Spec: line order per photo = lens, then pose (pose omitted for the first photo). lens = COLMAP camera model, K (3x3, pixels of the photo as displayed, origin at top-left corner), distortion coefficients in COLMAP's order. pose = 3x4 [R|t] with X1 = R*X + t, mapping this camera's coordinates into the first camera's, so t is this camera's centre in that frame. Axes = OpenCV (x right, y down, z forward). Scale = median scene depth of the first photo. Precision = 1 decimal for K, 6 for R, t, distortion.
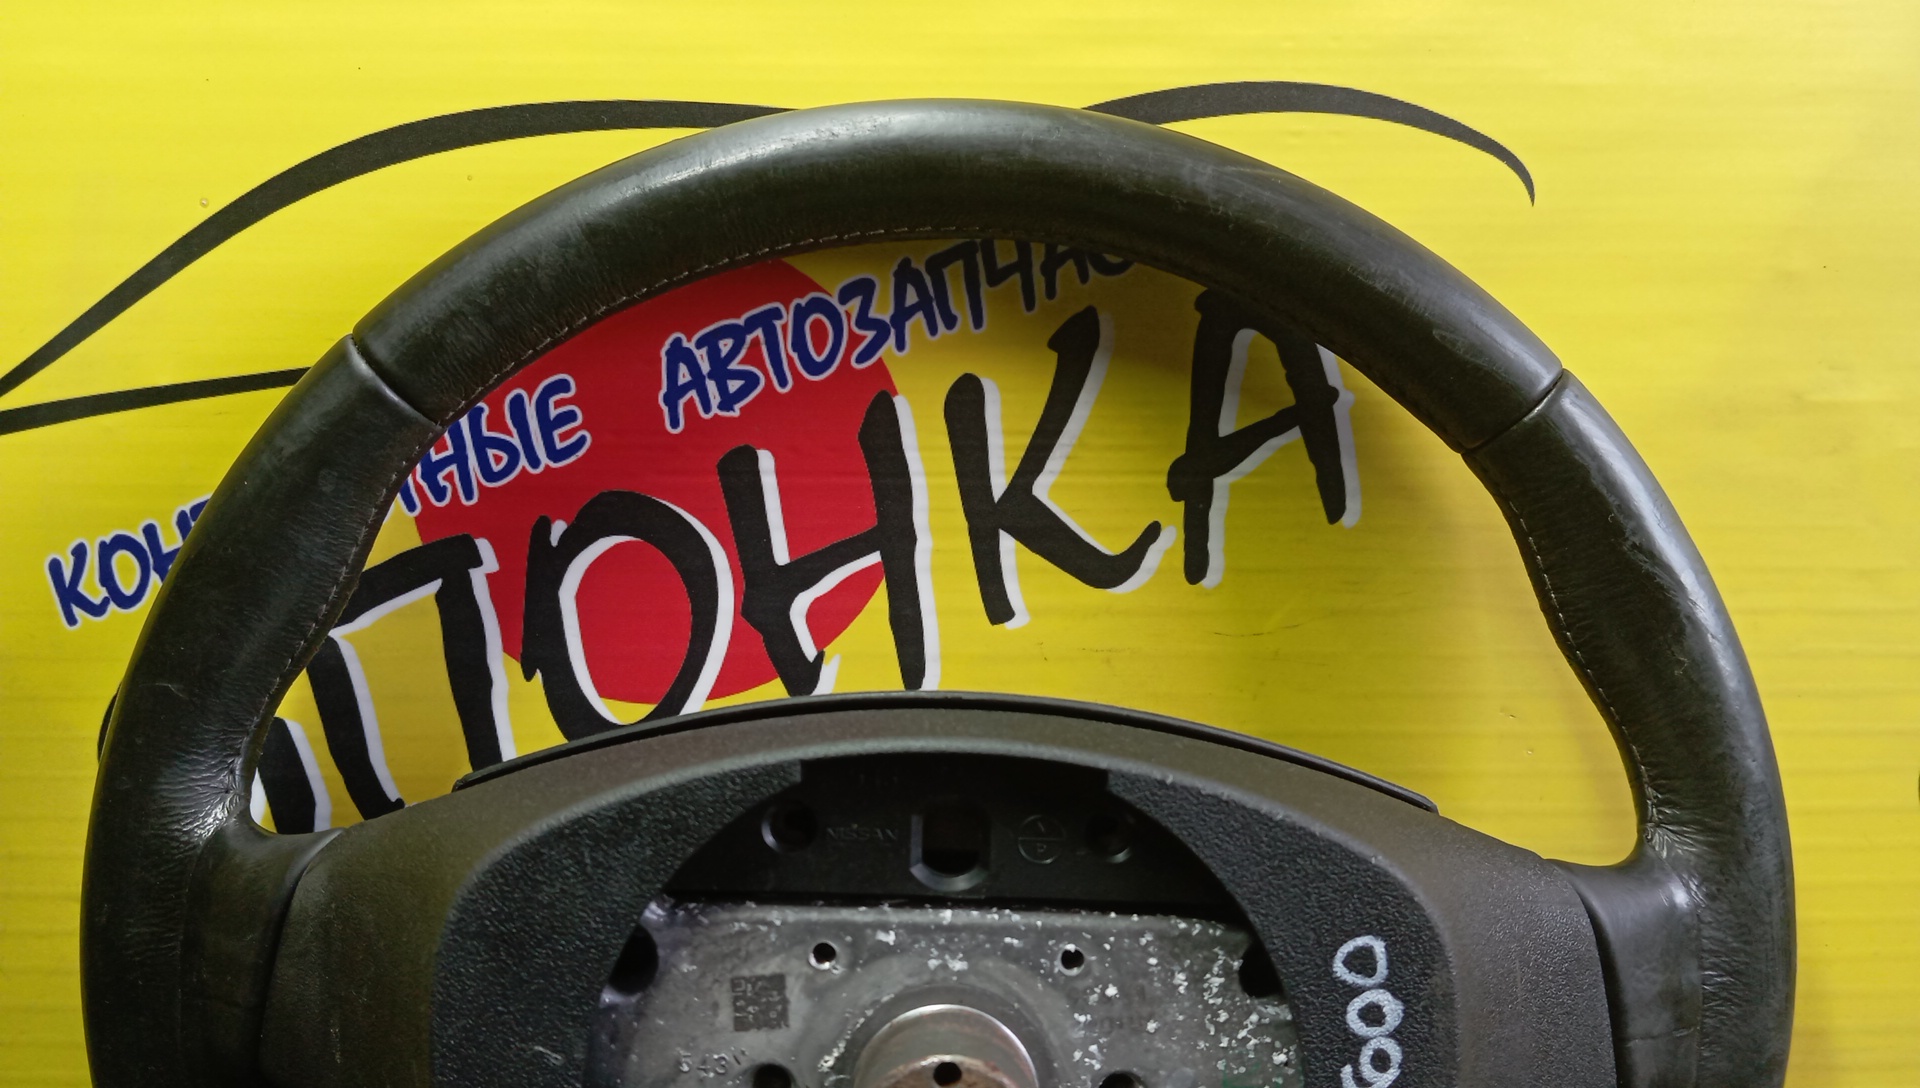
lens RADIAL K [[1596.4, 0, 955.5], [0, 1596.4, 539.3], [0, 0, 1]] dist [0.084068, -0.196924]
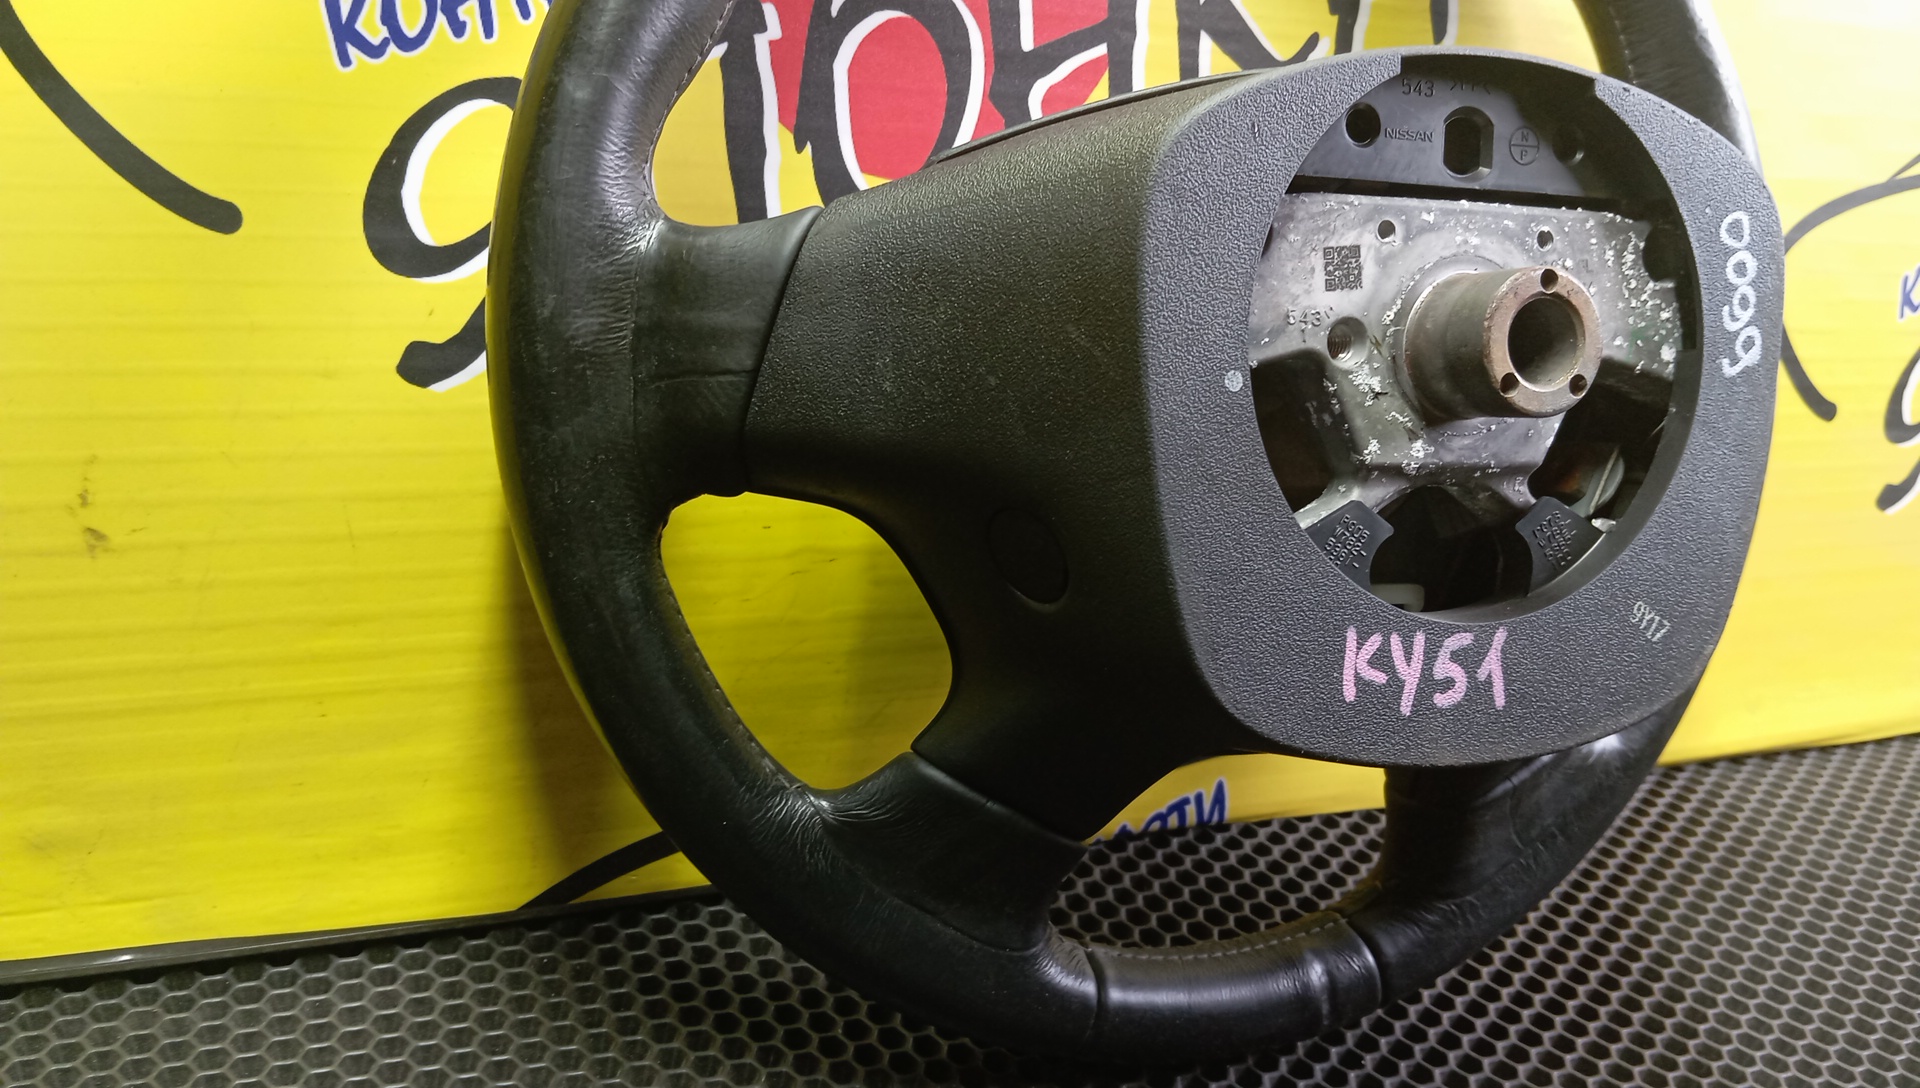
lens RADIAL K [[1596.4, 0, 957.0], [0, 1596.4, 549.5], [0, 0, 1]] dist [0.084068, -0.196924]
pose [[0.930305, -0.049215, 0.363470, -0.583465], [0.018222, 0.995935, 0.088215, 0.264771], [-0.366334, -0.075444, 0.927420, -0.037175]]
